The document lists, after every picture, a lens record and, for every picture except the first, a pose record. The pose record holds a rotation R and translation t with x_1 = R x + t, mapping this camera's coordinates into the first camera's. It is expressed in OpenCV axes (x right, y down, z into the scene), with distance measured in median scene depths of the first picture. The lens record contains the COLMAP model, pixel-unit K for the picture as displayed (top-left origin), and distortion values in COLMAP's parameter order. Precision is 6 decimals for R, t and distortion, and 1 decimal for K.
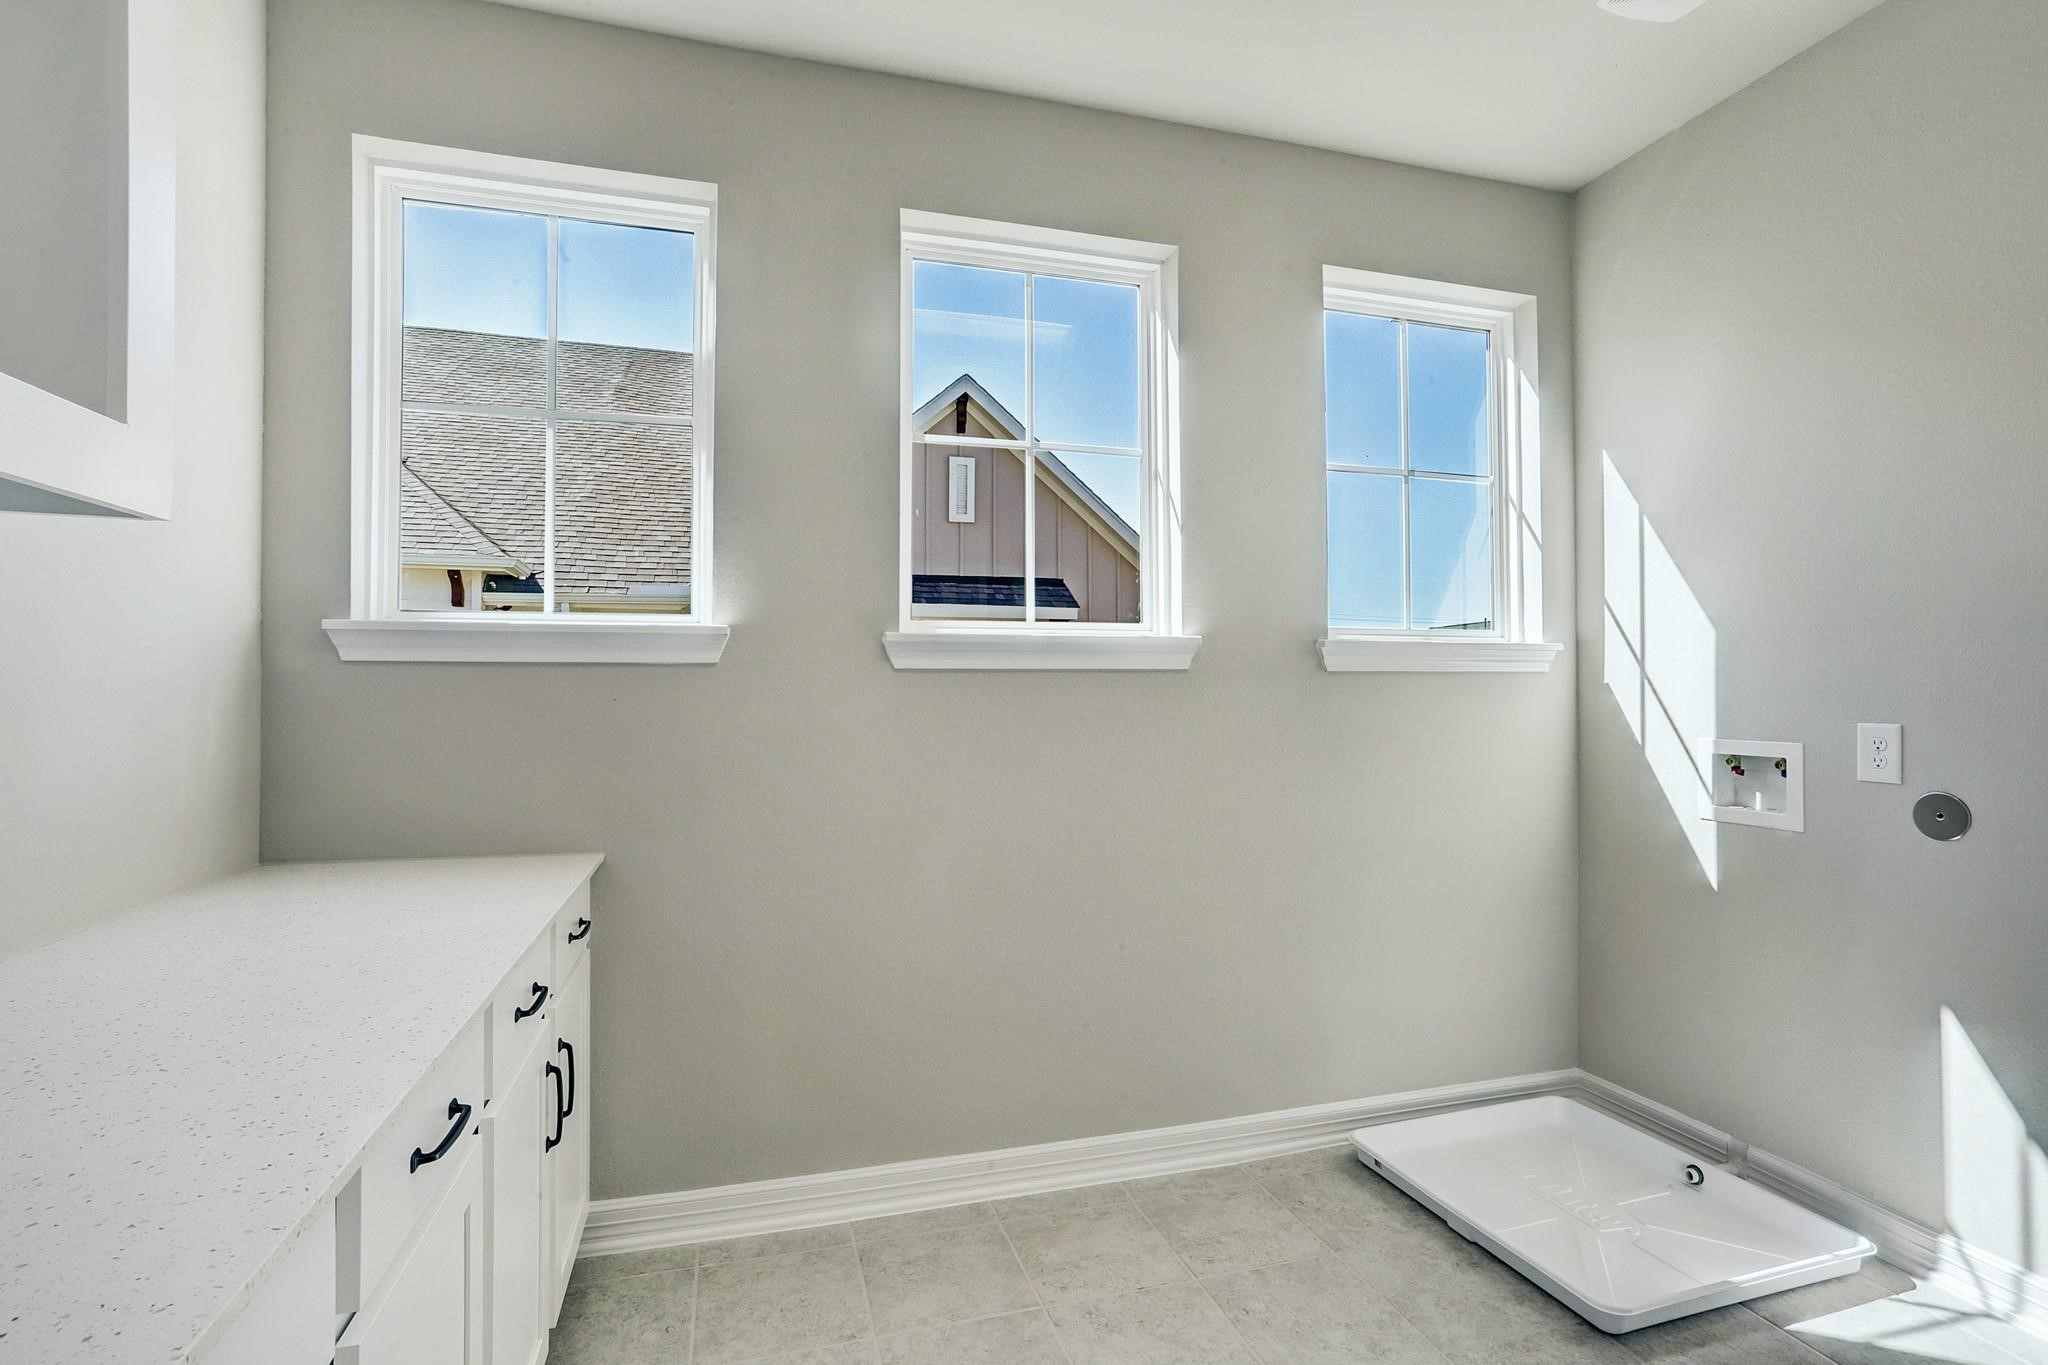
lens RADIAL K [[981.8, 0, 1025.9], [0, 981.8, 672.7], [0, 0, 1]] dist [-0.046656, 0.032591]
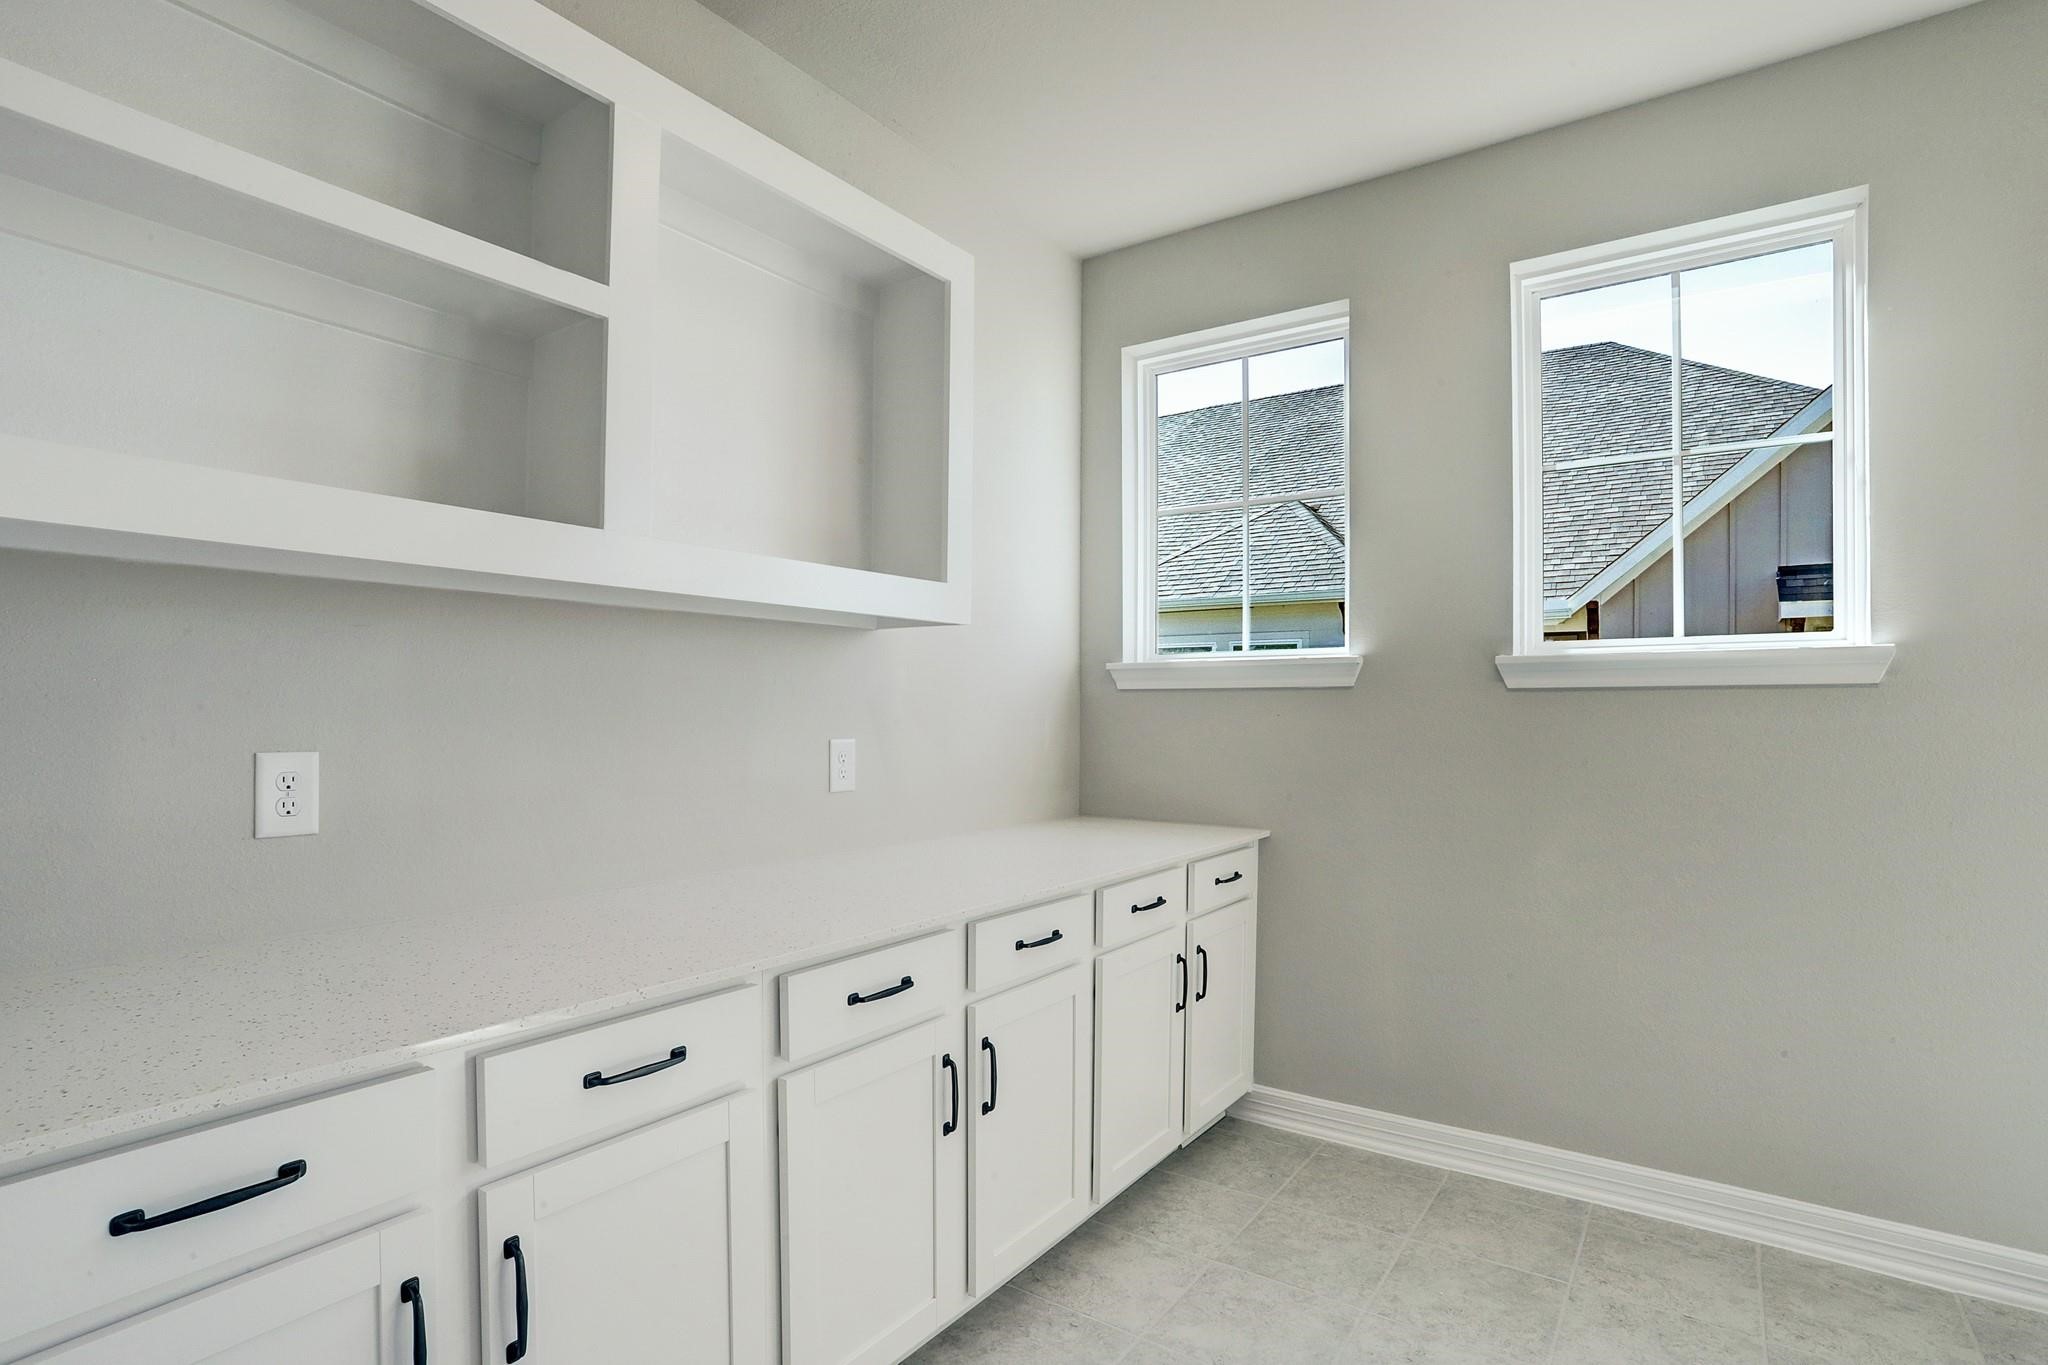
lens RADIAL K [[994.8, 0, 1017.5], [0, 994.8, 692.4], [0, 0, 1]] dist [-0.082673, 0.033946]
pose [[0.625294, -0.012346, -0.780292, 0.416012], [0.013279, 0.999898, -0.005179, -0.001495], [0.780276, -0.007123, 0.625394, -0.117446]]
